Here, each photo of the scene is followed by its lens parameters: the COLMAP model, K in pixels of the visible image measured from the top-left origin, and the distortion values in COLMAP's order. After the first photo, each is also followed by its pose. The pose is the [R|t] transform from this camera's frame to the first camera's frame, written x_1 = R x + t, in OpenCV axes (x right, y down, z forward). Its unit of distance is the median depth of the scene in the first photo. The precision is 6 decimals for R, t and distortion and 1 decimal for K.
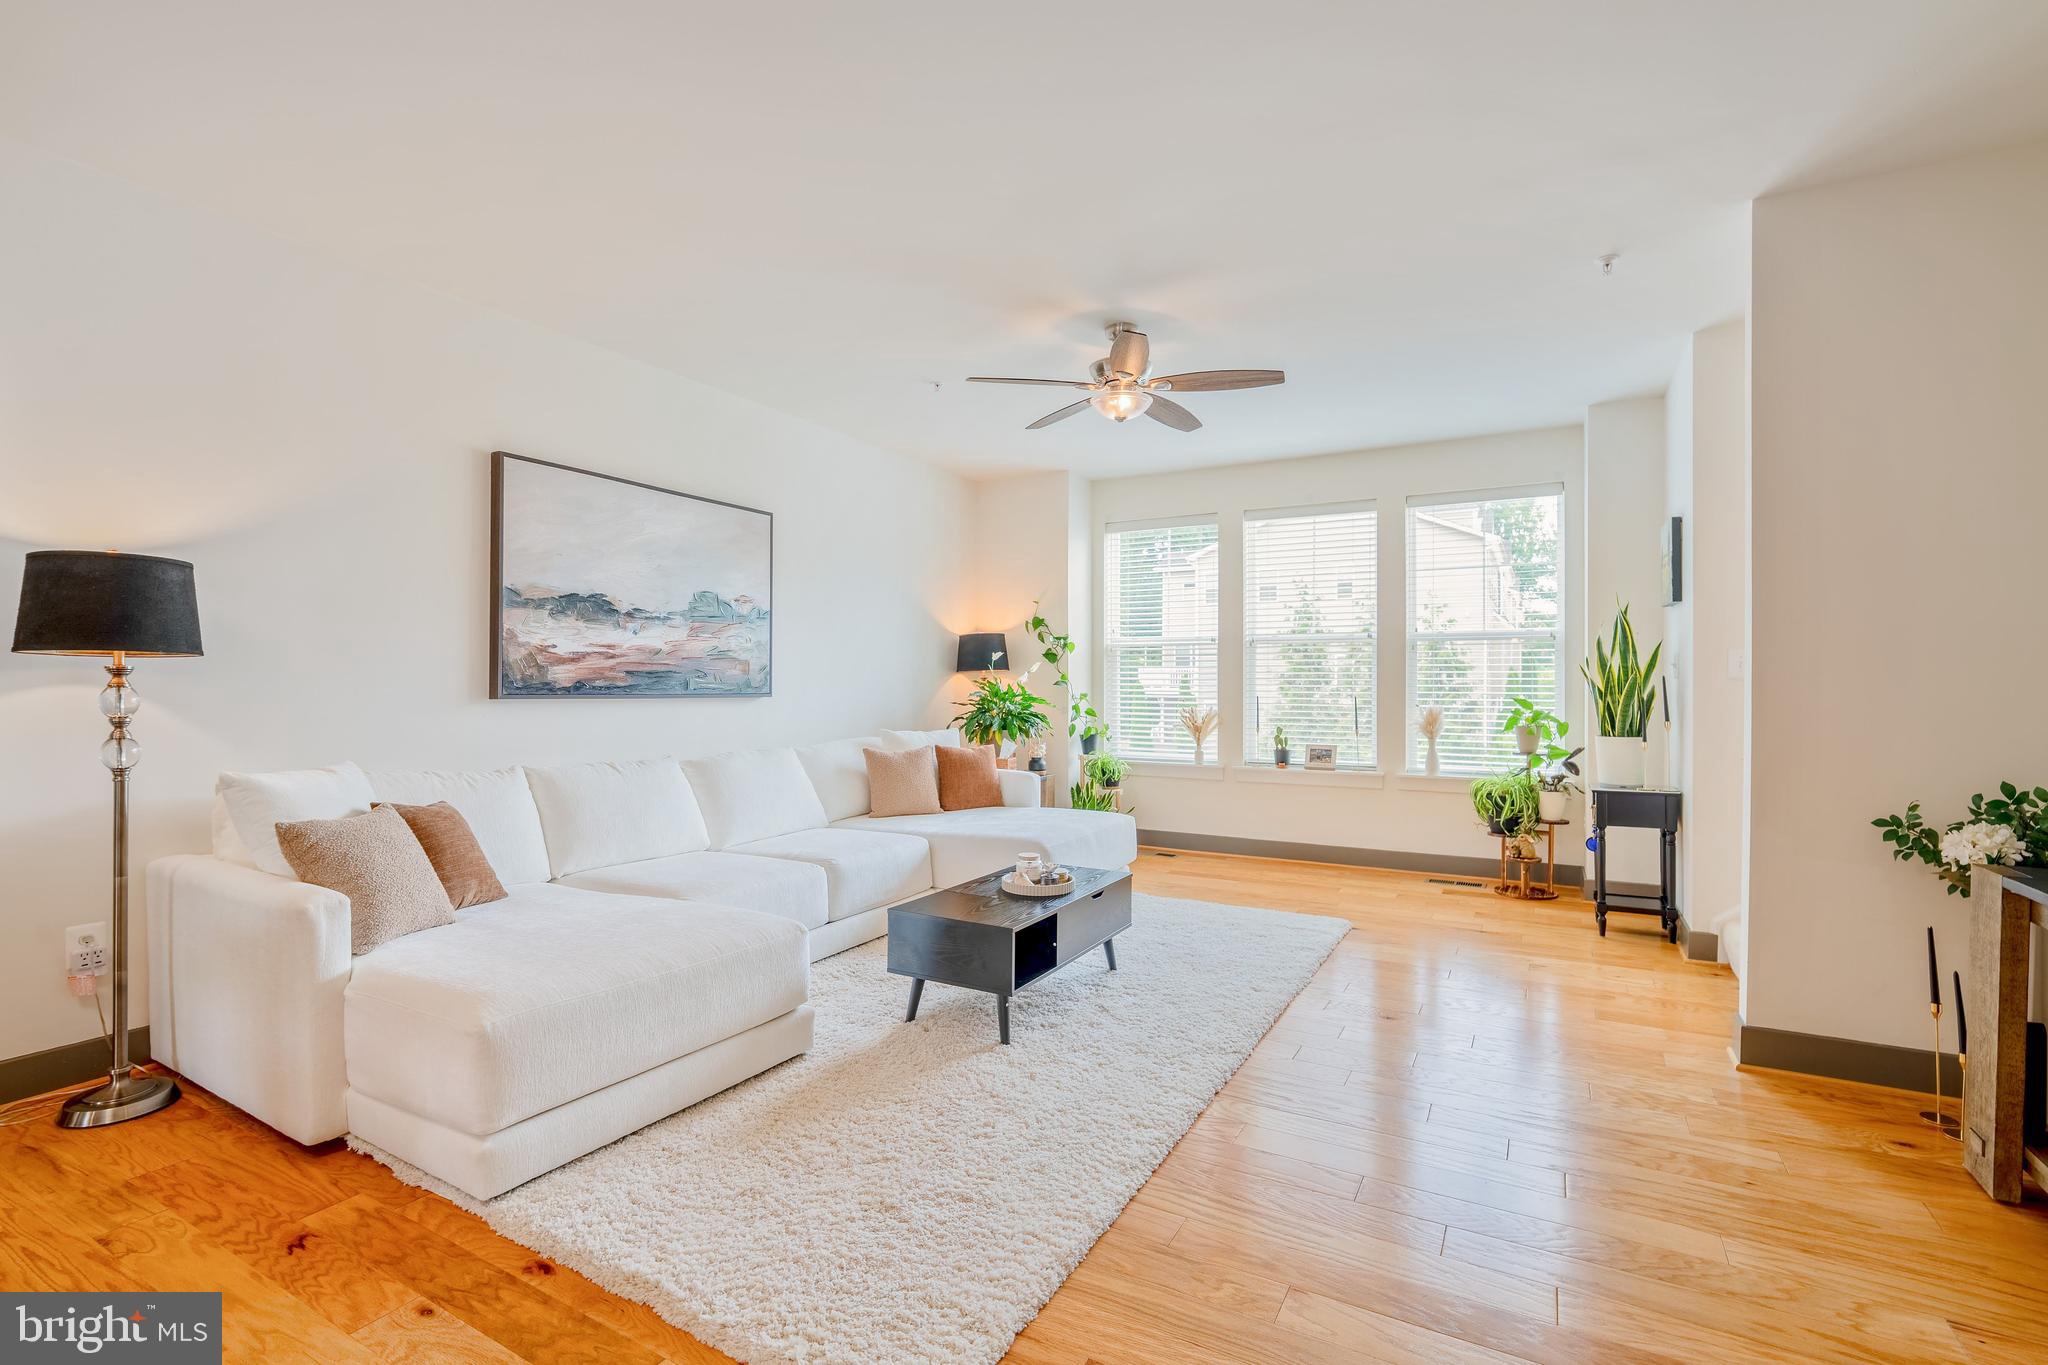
lens RADIAL K [[916.0, 0, 1030.7], [0, 916.0, 690.3], [0, 0, 1]] dist [-0.011223, 0.003553]
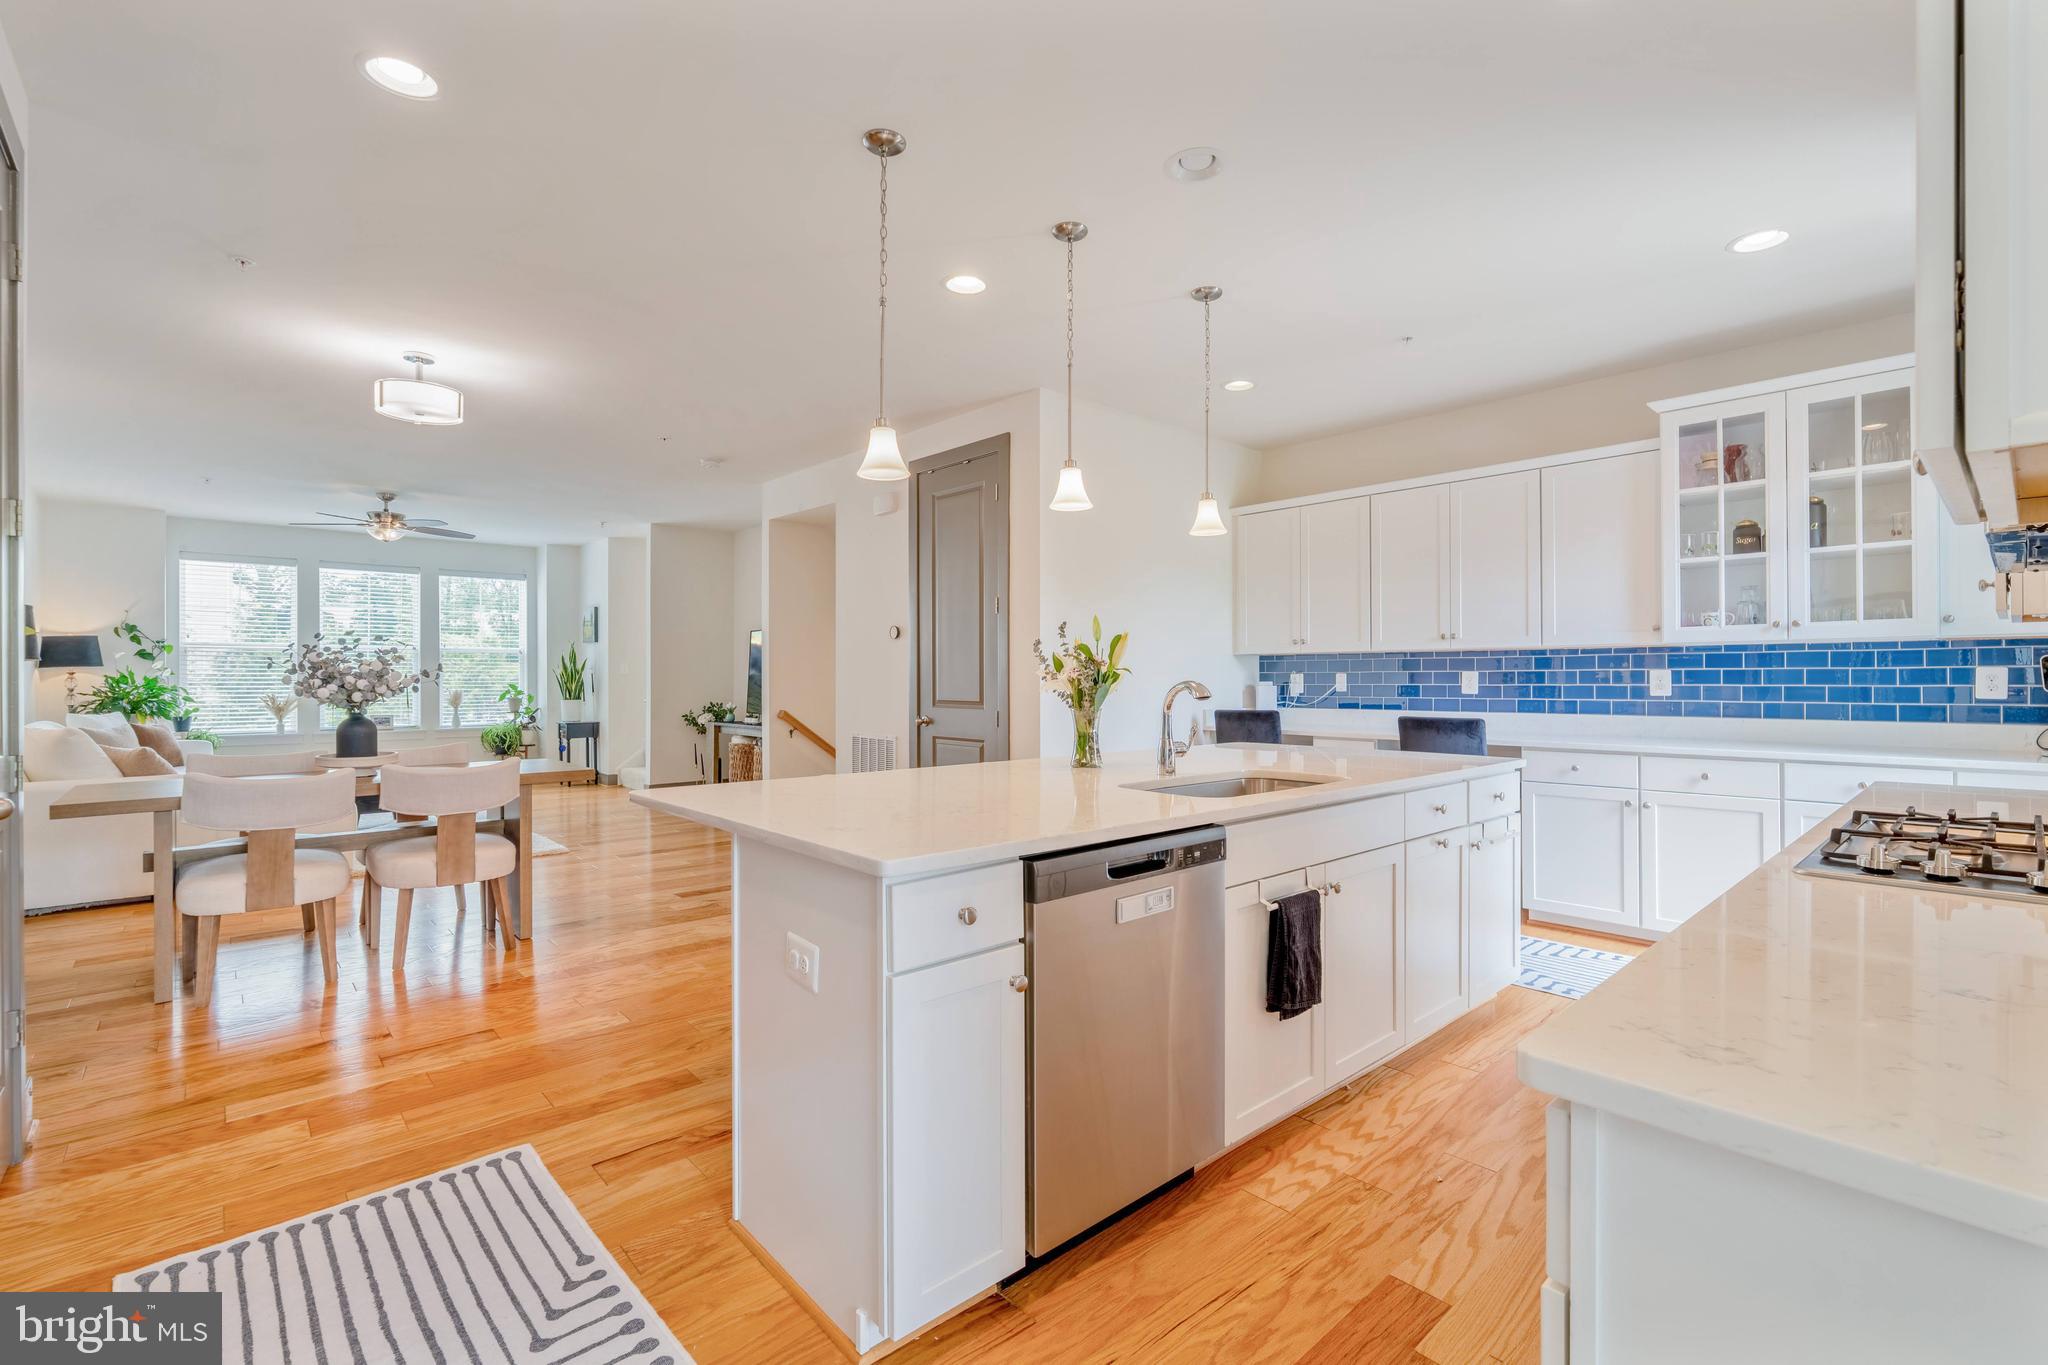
lens RADIAL K [[916.0, 0, 1039.9], [0, 916.0, 674.4], [0, 0, 1]] dist [-0.011223, 0.003553]
pose [[0.309589, -0.000742, 0.950870, -1.131366], [0.009520, 0.999952, -0.002319, 0.004506], [-0.950823, 0.009770, 0.309581, -0.791547]]
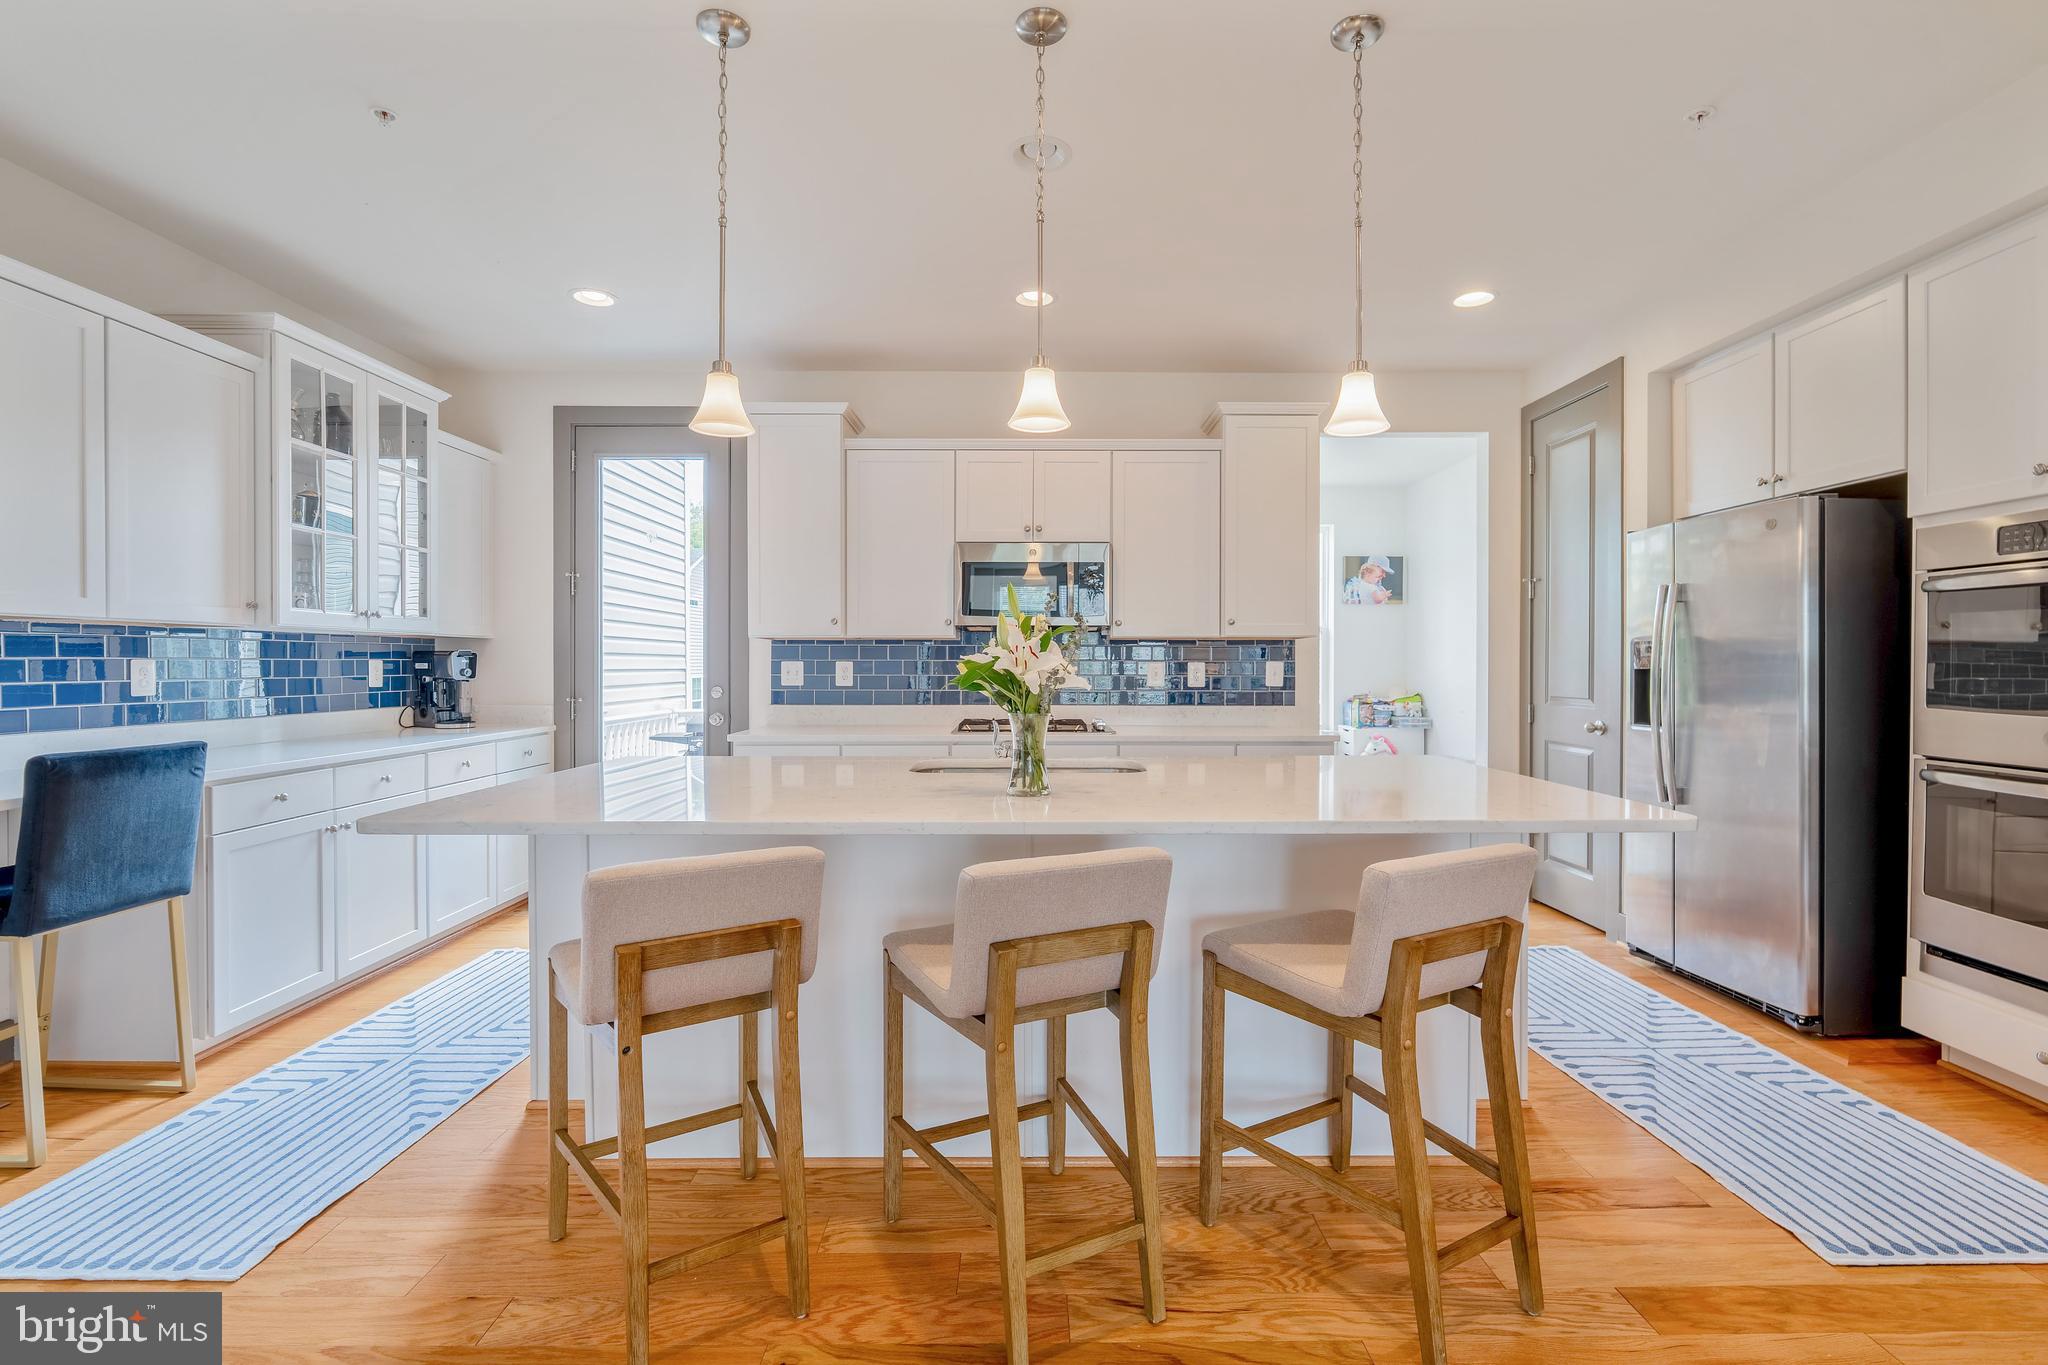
lens RADIAL K [[916.0, 0, 1032.7], [0, 916.0, 667.0], [0, 0, 1]] dist [-0.011223, 0.003553]
pose [[-0.864713, -0.000157, -0.502266, -0.221821], [-0.005015, 0.999953, 0.008322, 0.000502], [0.502241, 0.009715, -0.864673, -0.187269]]
